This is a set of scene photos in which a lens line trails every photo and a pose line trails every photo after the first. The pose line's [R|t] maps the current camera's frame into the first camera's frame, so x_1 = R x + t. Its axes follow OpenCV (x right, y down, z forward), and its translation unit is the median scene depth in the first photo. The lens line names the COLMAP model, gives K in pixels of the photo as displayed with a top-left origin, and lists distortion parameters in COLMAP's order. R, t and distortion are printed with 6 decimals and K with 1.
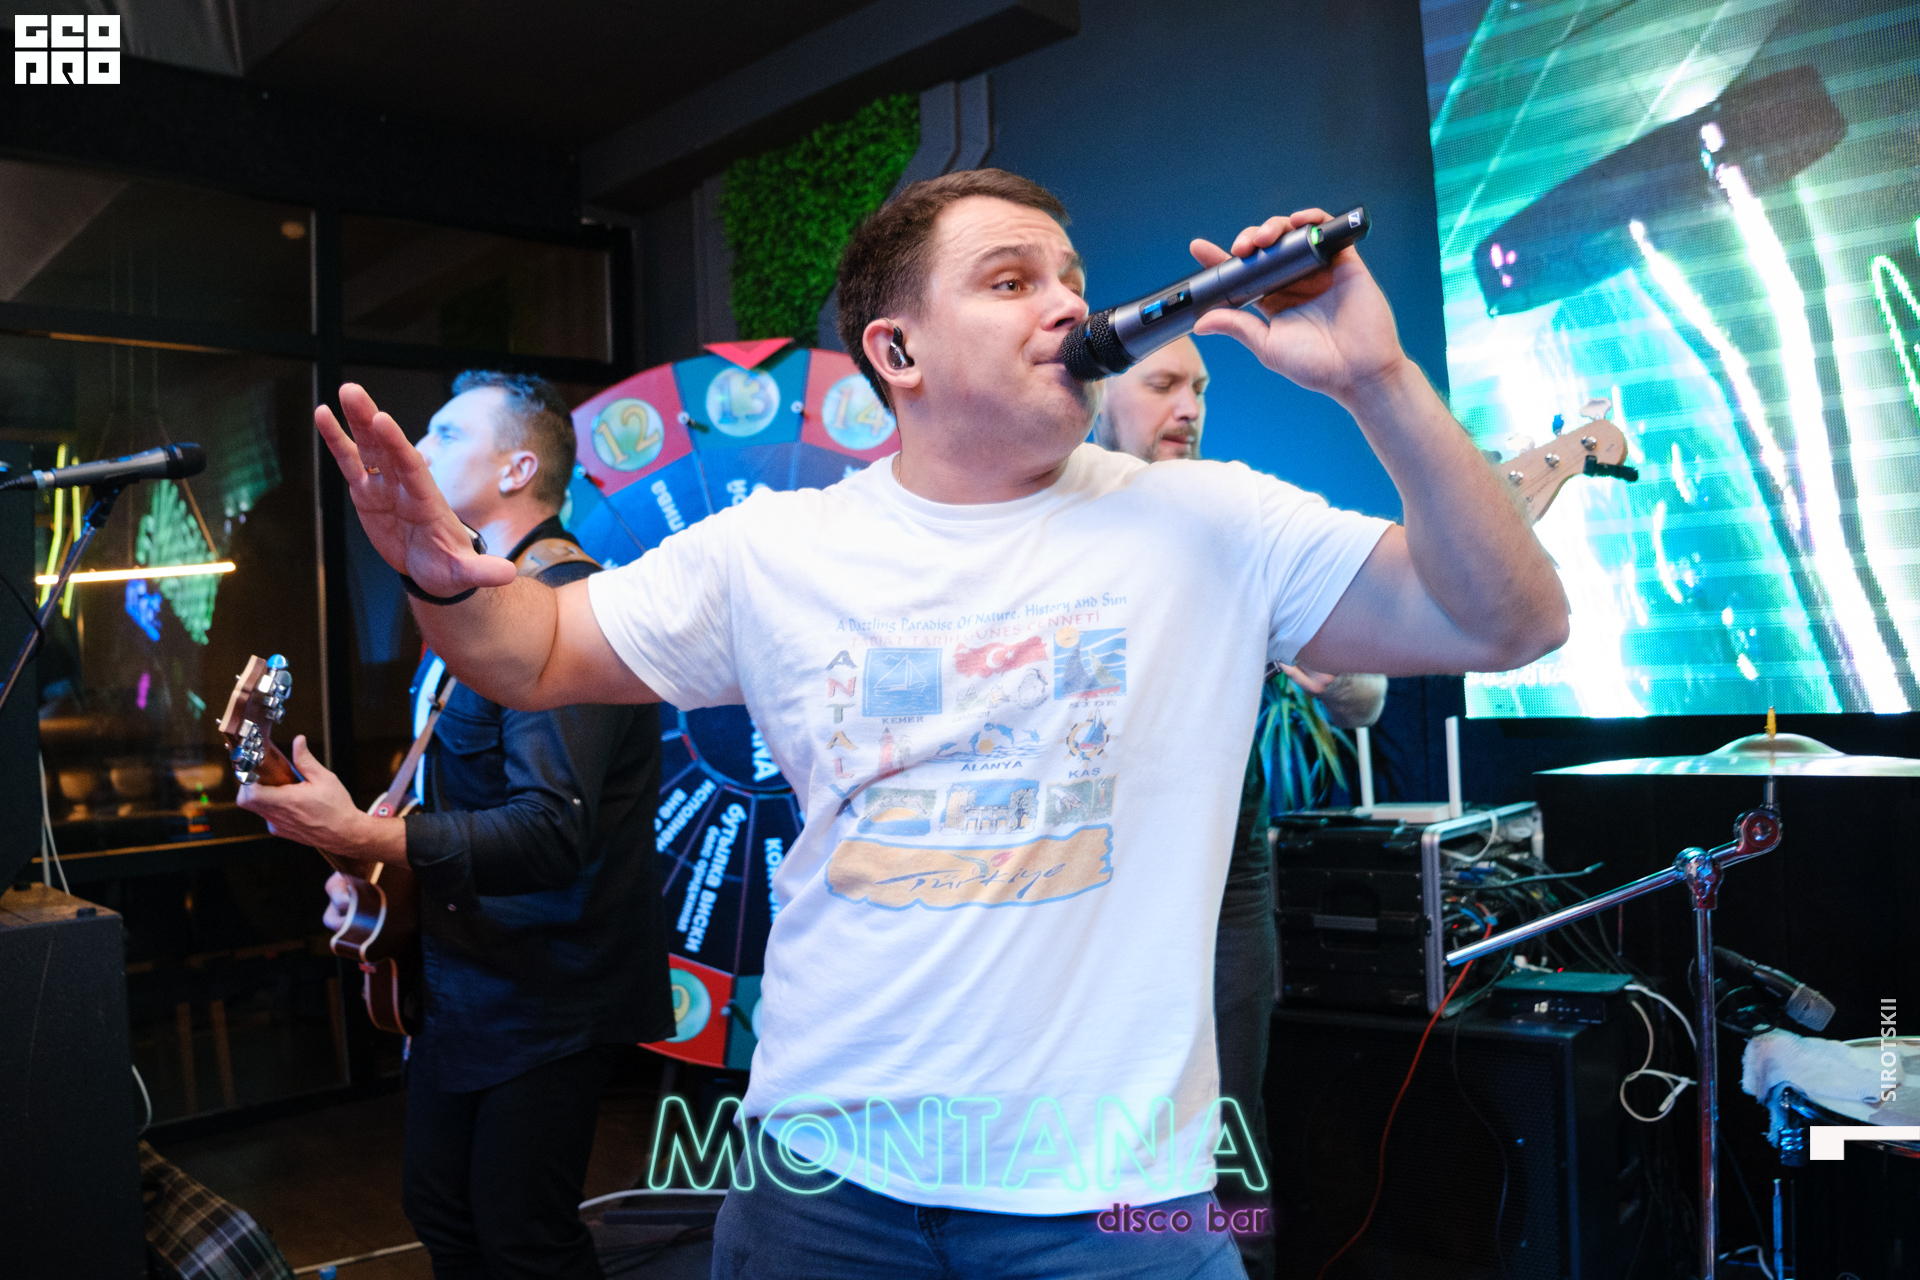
lens RADIAL K [[1515.4, 0, 962.8], [0, 1515.4, 631.7], [0, 0, 1]] dist [-0.188213, 0.111867]
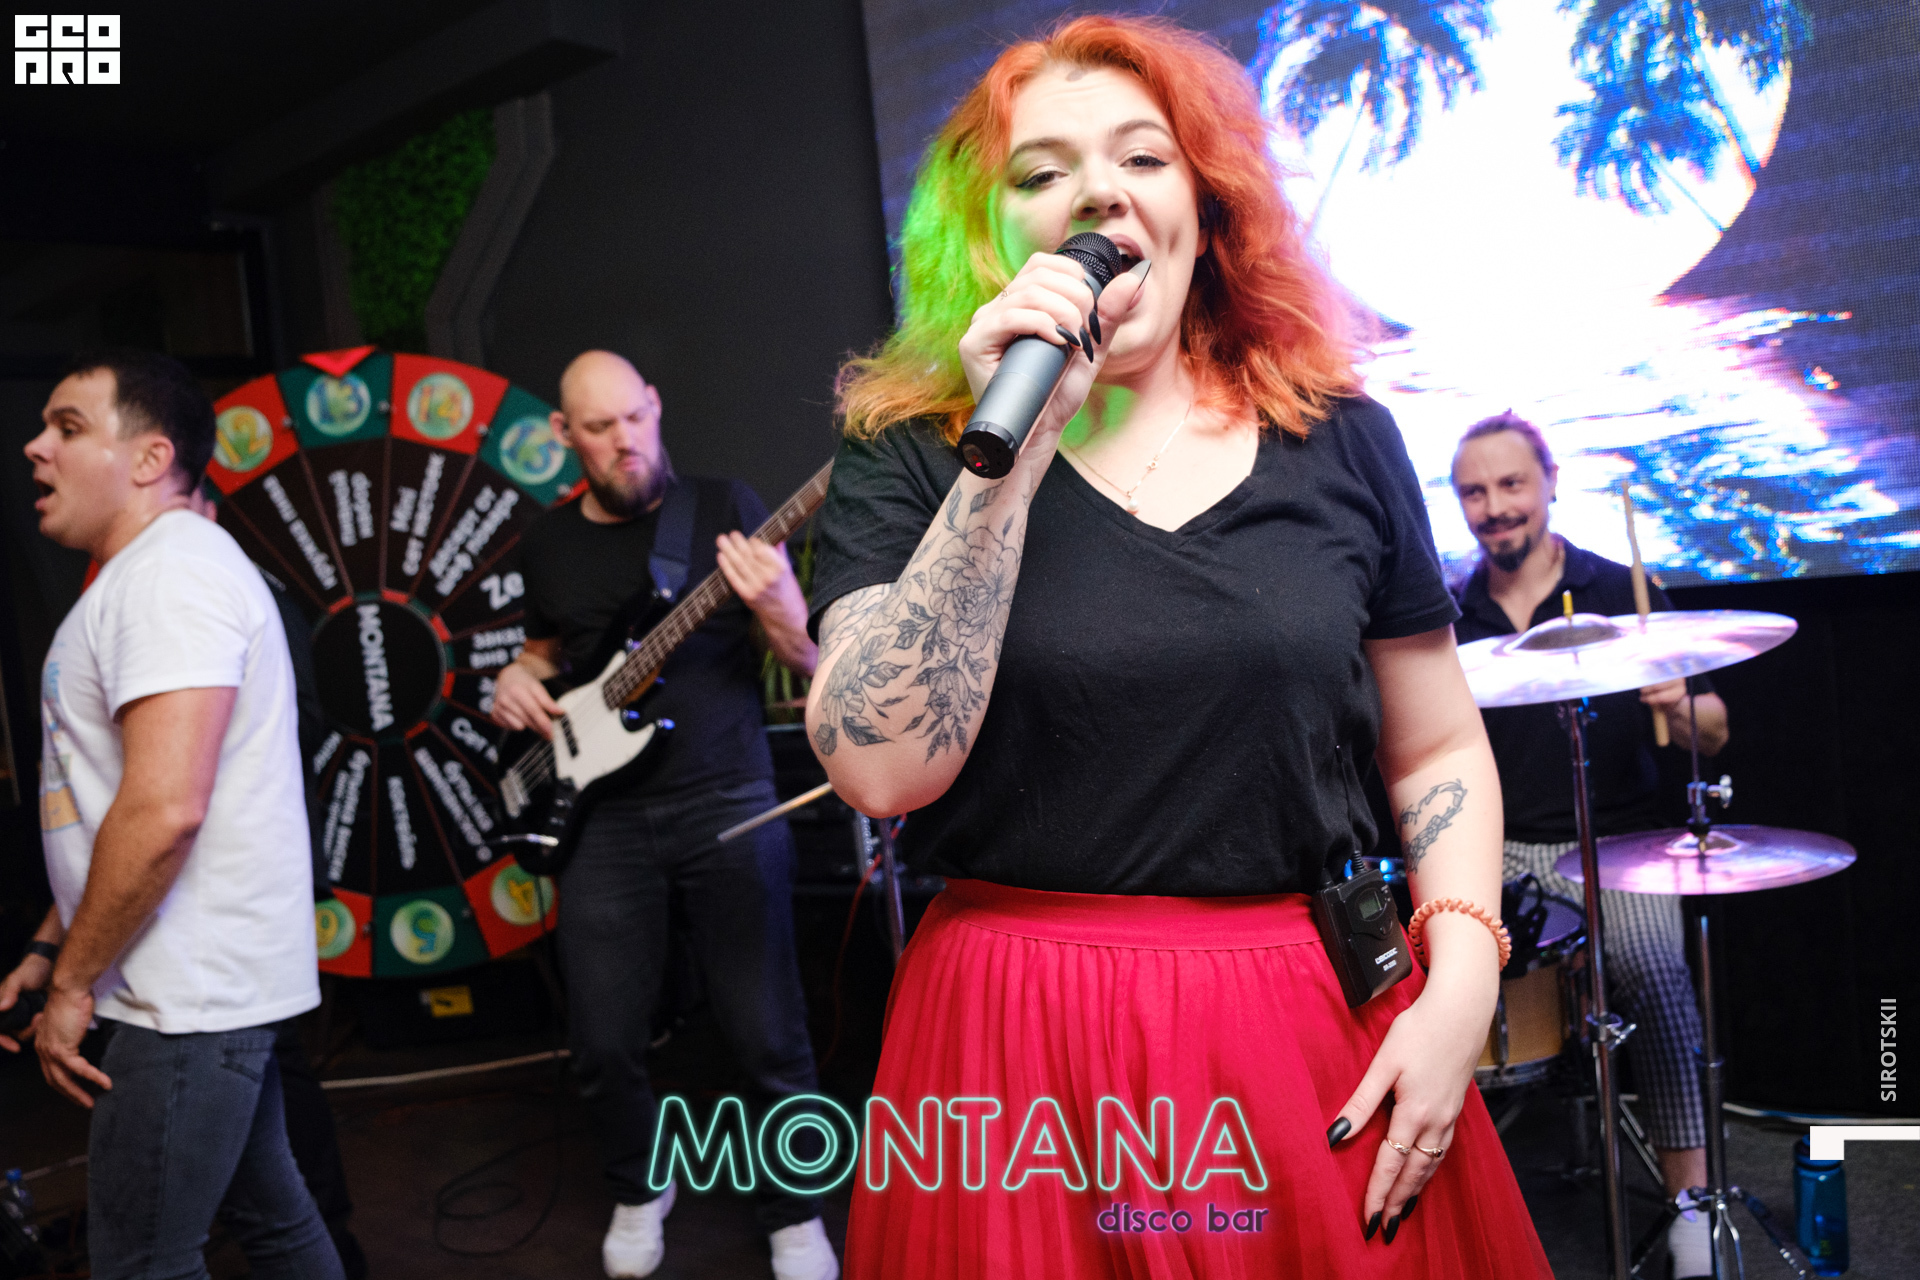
lens RADIAL K [[1515.4, 0, 962.8], [0, 1515.4, 631.7], [0, 0, 1]] dist [-0.188213, 0.111867]
pose [[0.986533, -0.075186, 0.145257, 0.148557], [0.065838, 0.995502, 0.068126, -0.024212], [-0.149726, -0.057645, 0.987046, -0.186336]]
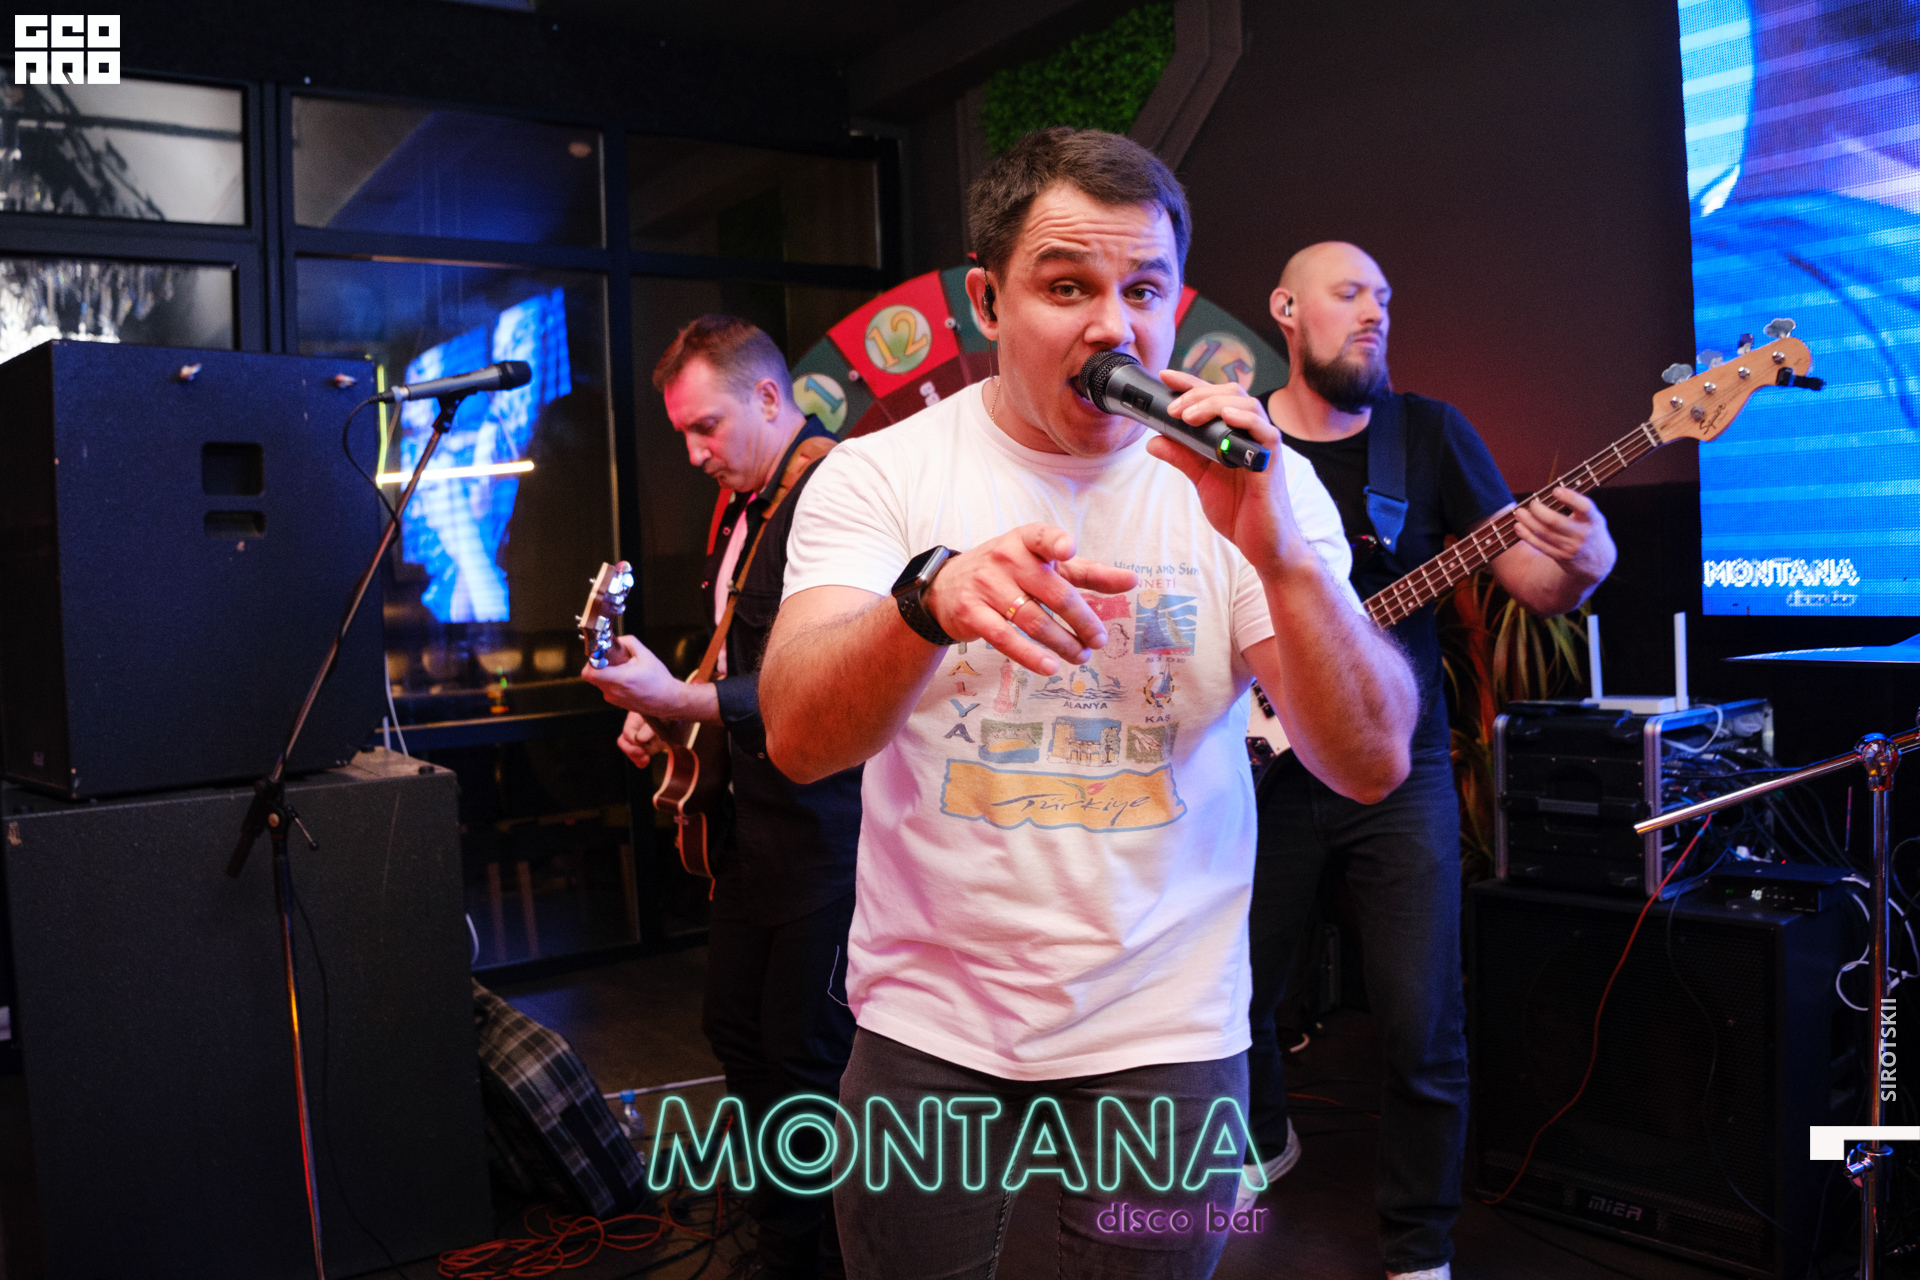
lens RADIAL K [[1515.4, 0, 962.8], [0, 1515.4, 631.7], [0, 0, 1]] dist [-0.188213, 0.111867]
pose [[0.984751, 0.014285, -0.173383, 0.009909], [-0.002384, 0.997638, 0.068653, 0.001831], [0.173954, -0.067193, 0.982459, -0.055275]]
